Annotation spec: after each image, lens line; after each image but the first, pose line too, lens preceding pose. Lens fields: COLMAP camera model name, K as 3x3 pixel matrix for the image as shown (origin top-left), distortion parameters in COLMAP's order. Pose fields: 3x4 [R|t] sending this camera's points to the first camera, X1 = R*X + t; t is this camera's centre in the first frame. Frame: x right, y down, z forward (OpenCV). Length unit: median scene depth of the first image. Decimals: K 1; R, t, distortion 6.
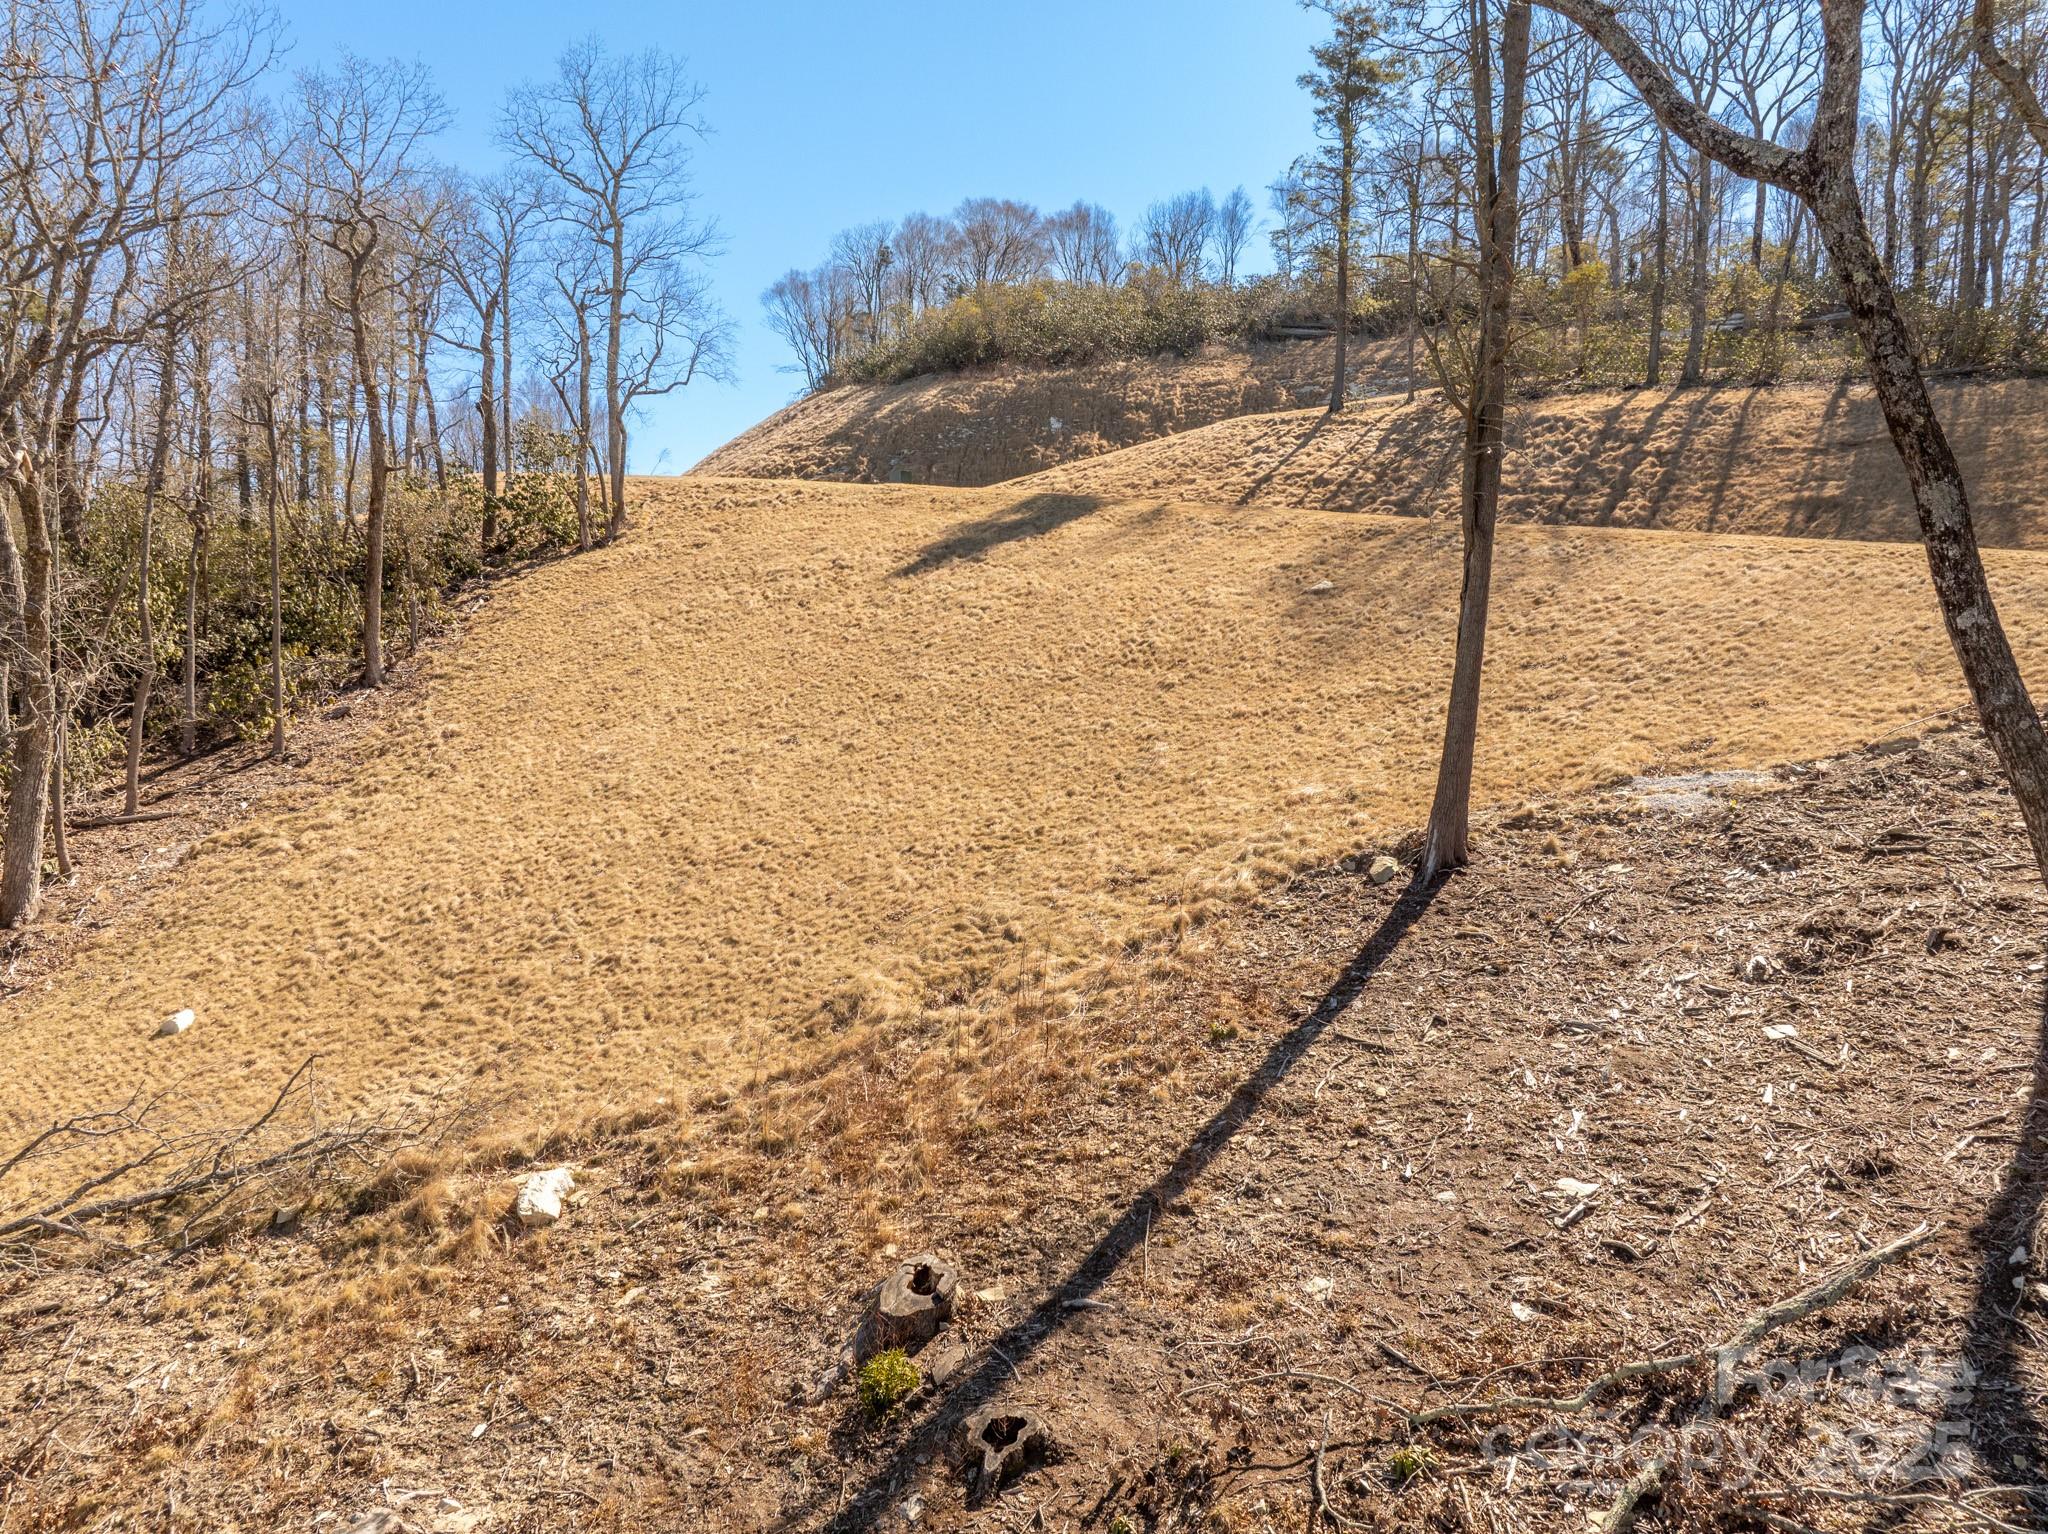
lens RADIAL K [[1441.2, 0, 1024.0], [0, 1441.2, 764.4], [0, 0, 1]] dist [-0.038954, -0.001153]
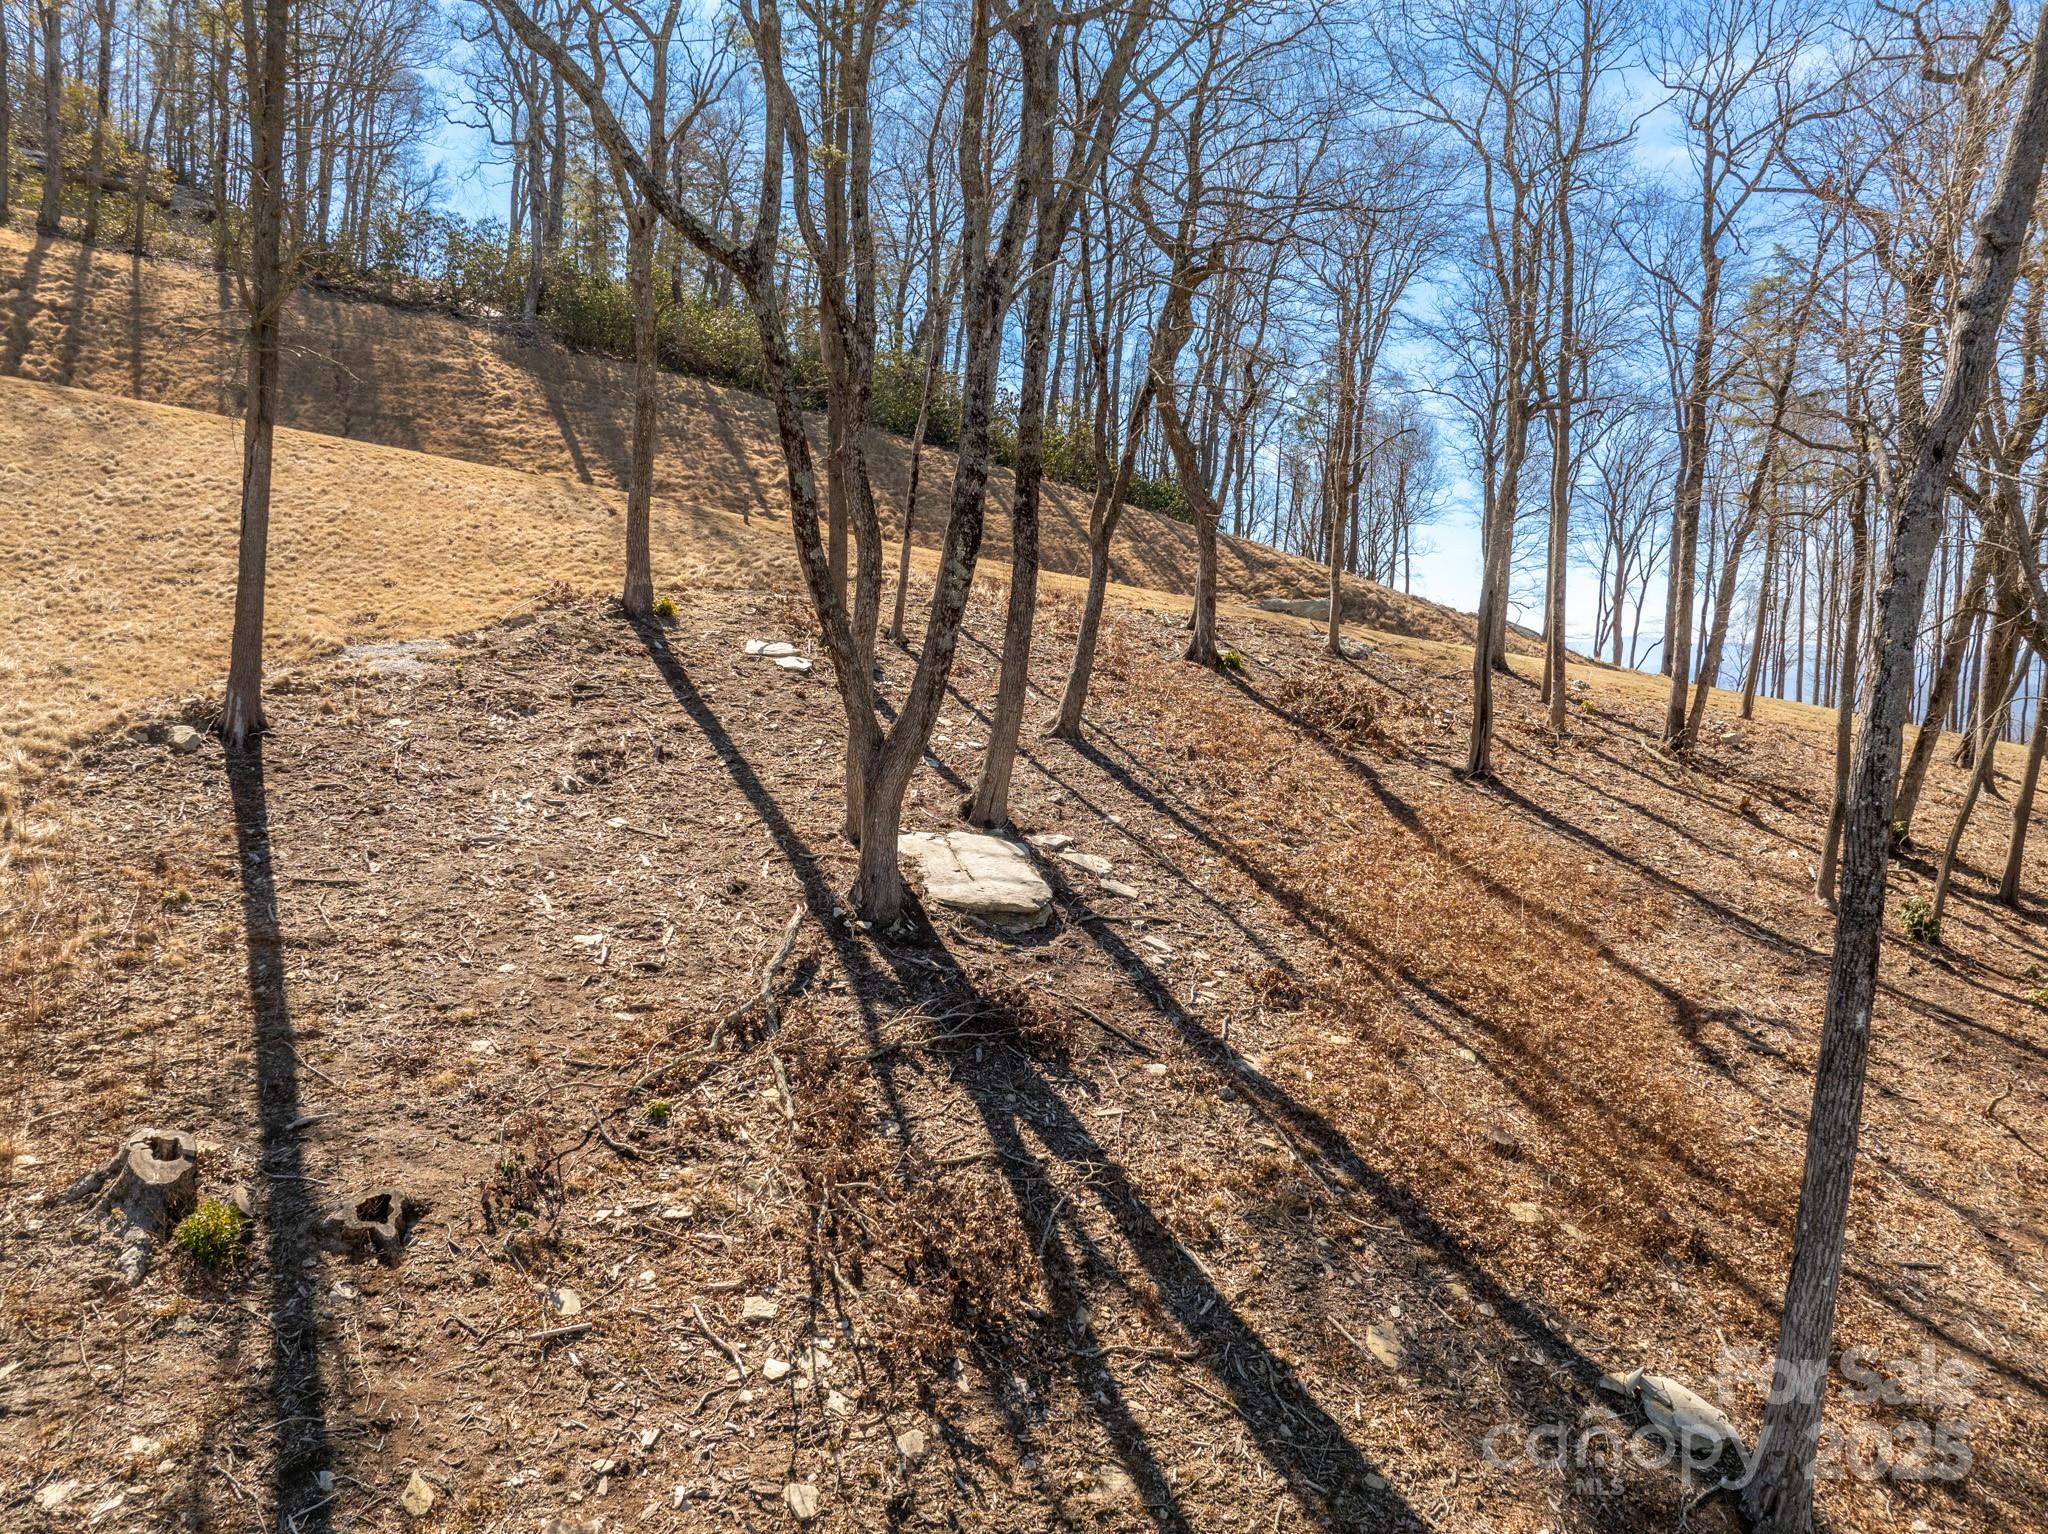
lens RADIAL K [[1441.2, 0, 1023.0], [0, 1441.2, 767.0], [0, 0, 1]] dist [-0.038954, -0.001153]
pose [[0.405475, -0.085603, 0.910089, -0.571531], [-0.003041, 0.995474, 0.094989, -0.007321], [-0.914101, -0.041284, 0.403380, 0.034234]]
